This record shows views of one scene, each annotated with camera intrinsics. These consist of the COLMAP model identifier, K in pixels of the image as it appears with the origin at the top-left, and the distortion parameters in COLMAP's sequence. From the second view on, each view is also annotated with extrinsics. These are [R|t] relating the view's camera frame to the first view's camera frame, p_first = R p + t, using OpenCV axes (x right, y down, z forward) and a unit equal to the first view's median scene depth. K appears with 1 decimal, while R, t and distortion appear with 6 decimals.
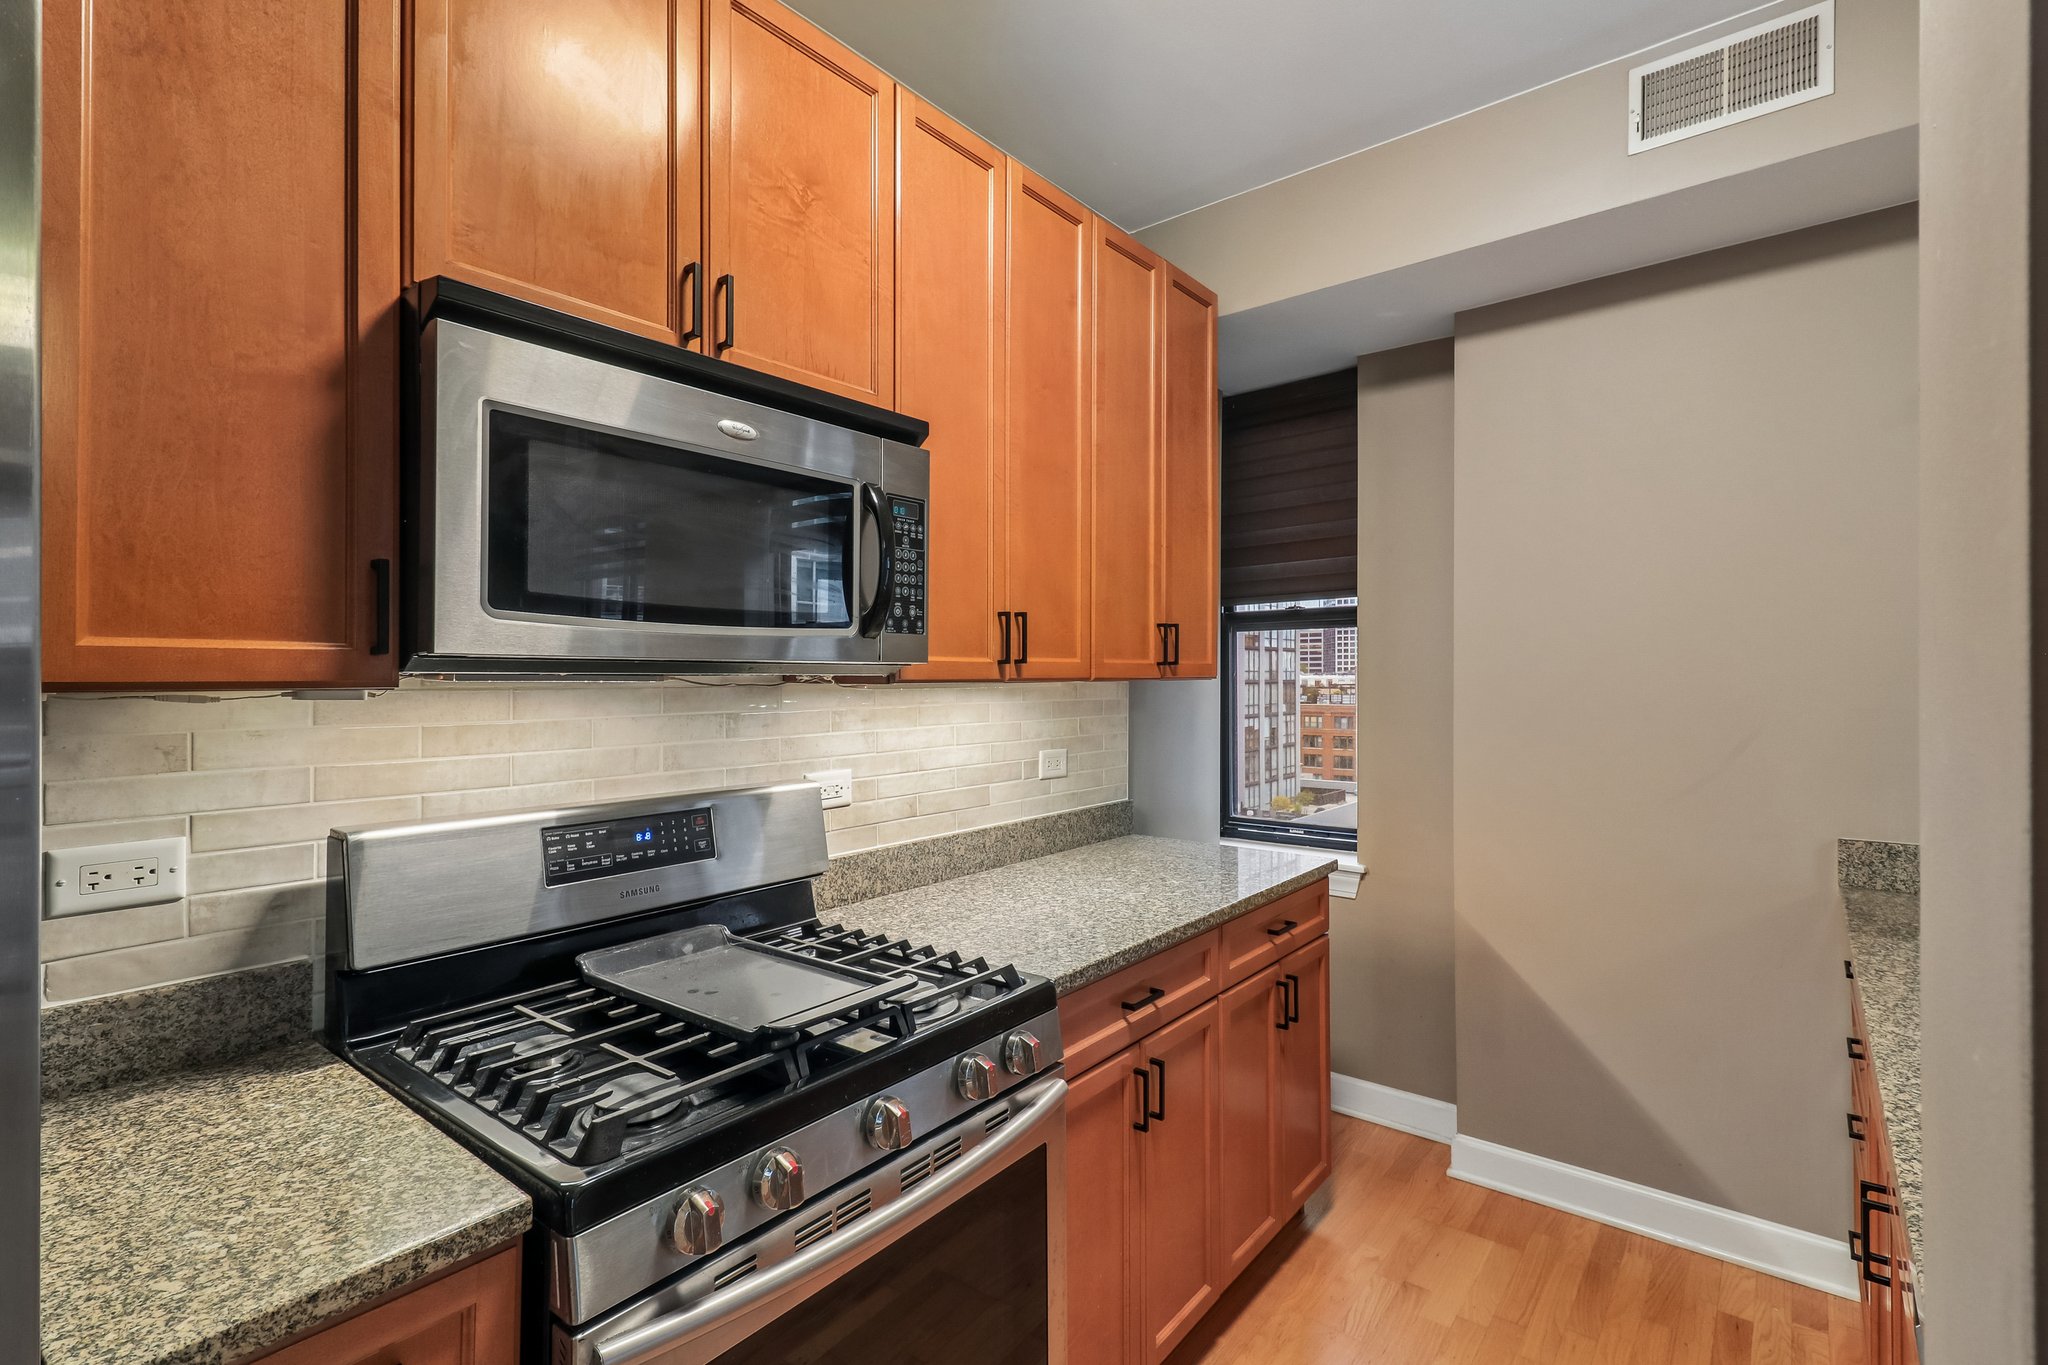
lens RADIAL K [[957.2, 0, 1023.4], [0, 957.2, 667.0], [0, 0, 1]] dist [0.014550, -0.006320]
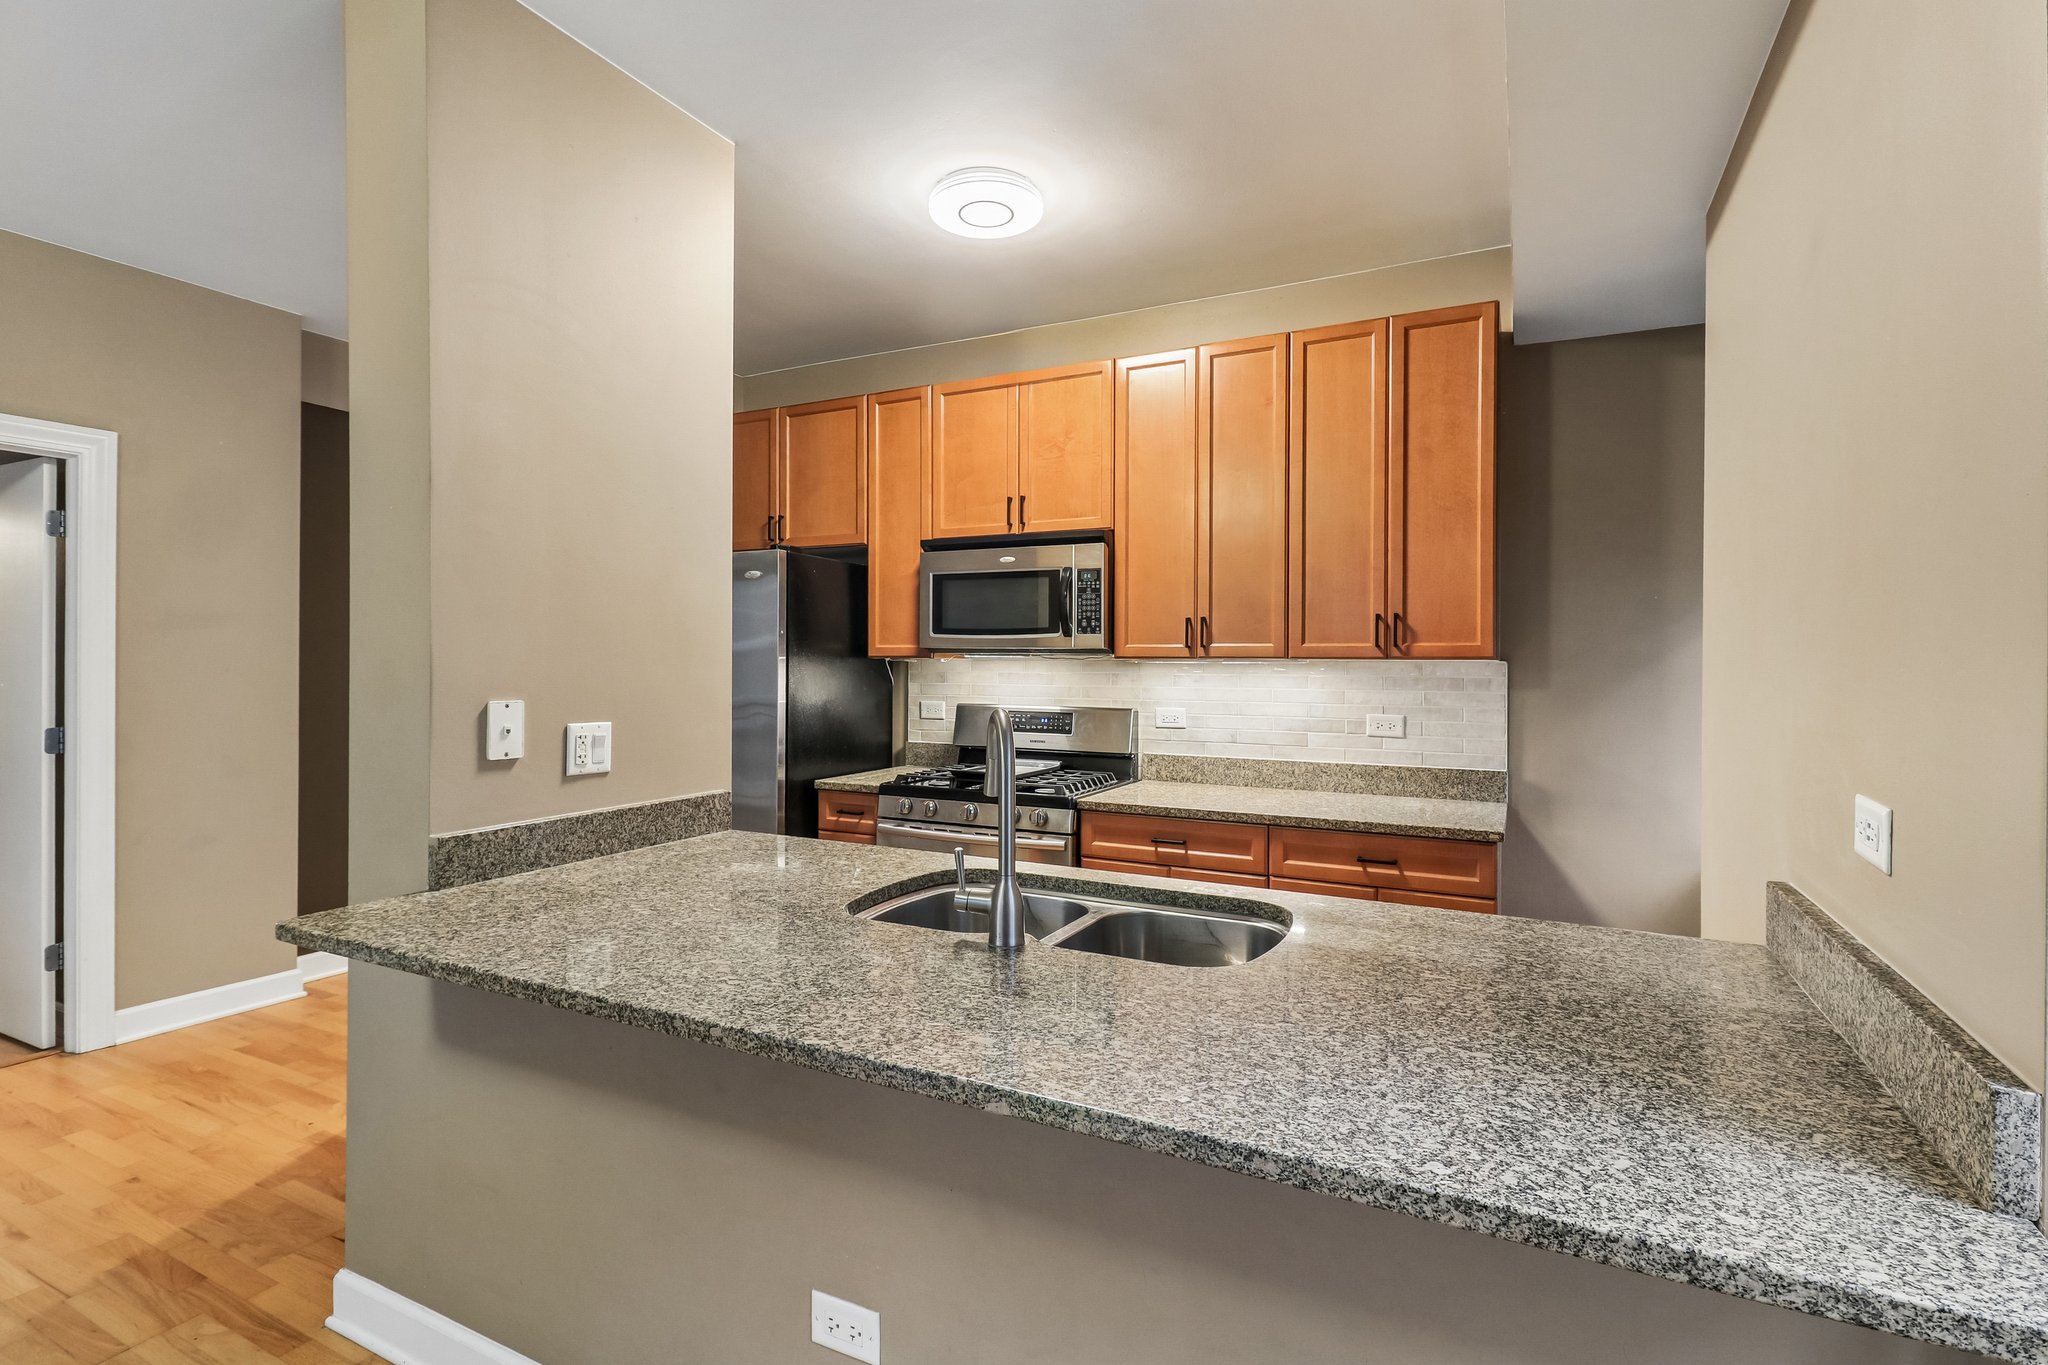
lens RADIAL K [[957.2, 0, 1052.5], [0, 957.2, 669.3], [0, 0, 1]] dist [0.014550, -0.006320]
pose [[0.206624, 0.008270, -0.978386, 1.577076], [0.001022, 0.999962, 0.008668, 0.019231], [0.978420, -0.002791, 0.206607, 0.402229]]
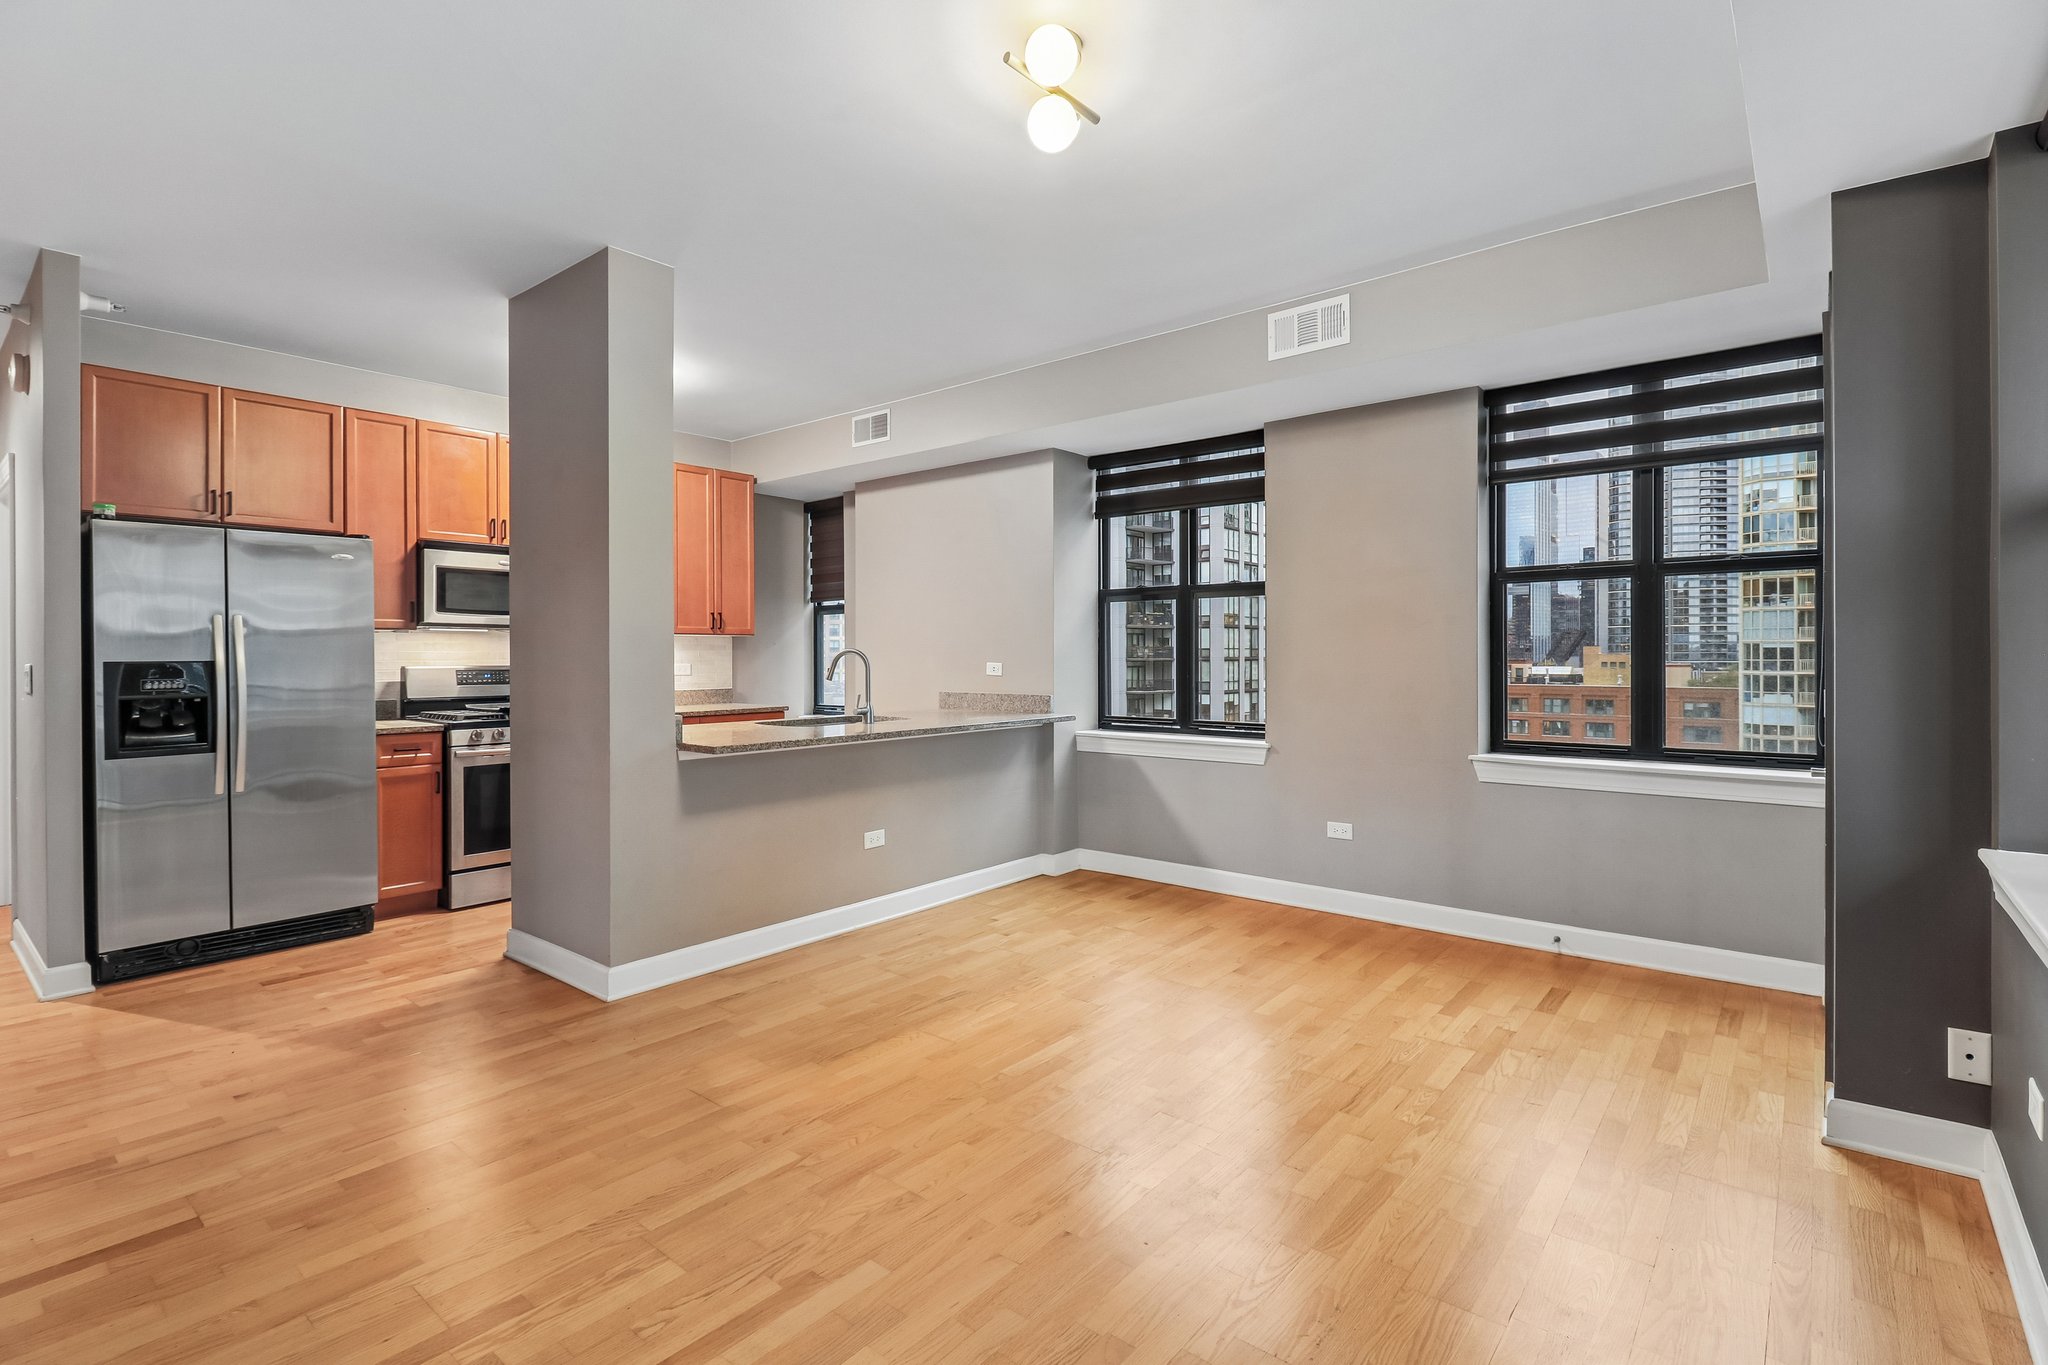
lens RADIAL K [[957.2, 0, 1016.1], [0, 957.2, 667.0], [0, 0, 1]] dist [0.014550, -0.006320]
pose [[0.999844, 0.004724, -0.017033, 1.228990], [-0.004322, 0.999713, 0.023551, 0.043338], [0.017140, -0.023474, 0.999578, -1.904501]]
